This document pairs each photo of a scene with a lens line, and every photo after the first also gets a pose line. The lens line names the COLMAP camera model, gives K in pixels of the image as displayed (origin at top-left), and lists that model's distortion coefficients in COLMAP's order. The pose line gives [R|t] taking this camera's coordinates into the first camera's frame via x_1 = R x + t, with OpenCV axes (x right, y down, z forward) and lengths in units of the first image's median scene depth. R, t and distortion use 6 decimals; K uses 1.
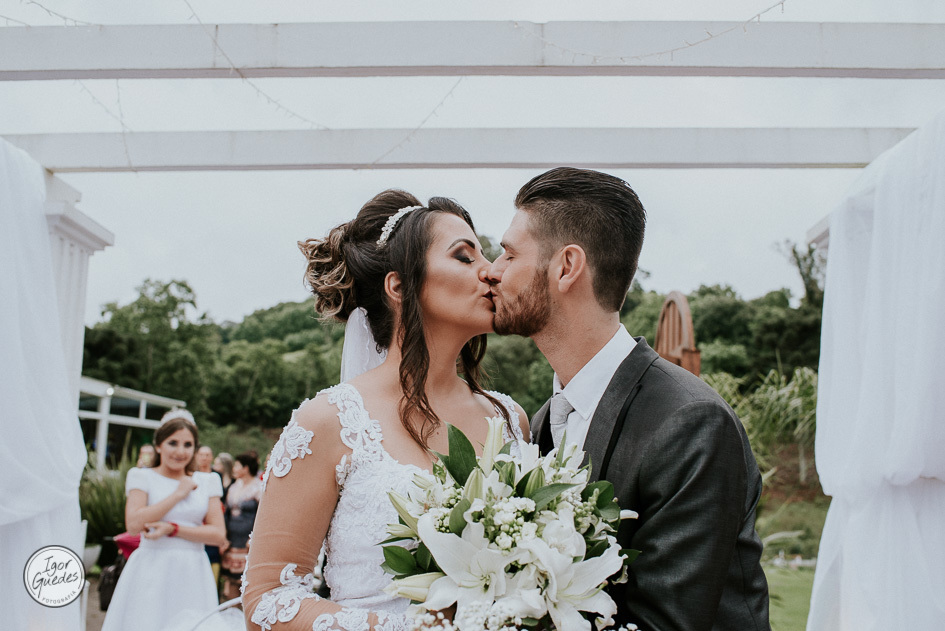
lens RADIAL K [[953.9, 0, 472.5], [0, 953.9, 315.5], [0, 0, 1]] dist [-0.008464, -0.003102]
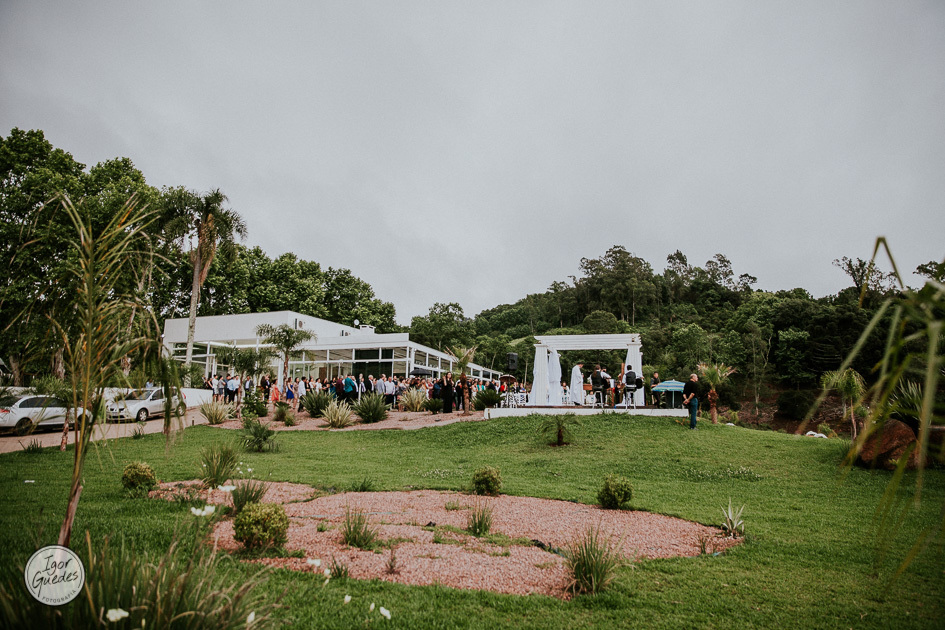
lens RADIAL K [[653.3, 0, 472.5], [0, 653.3, 315.0], [0, 0, 1]] dist [-0.000082, 0.000318]
pose [[0.970919, -0.034702, -0.236882, 0.007309], [0.035825, 0.999358, 0.000439, -0.011565], [0.236714, -0.008912, 0.971538, -0.124044]]
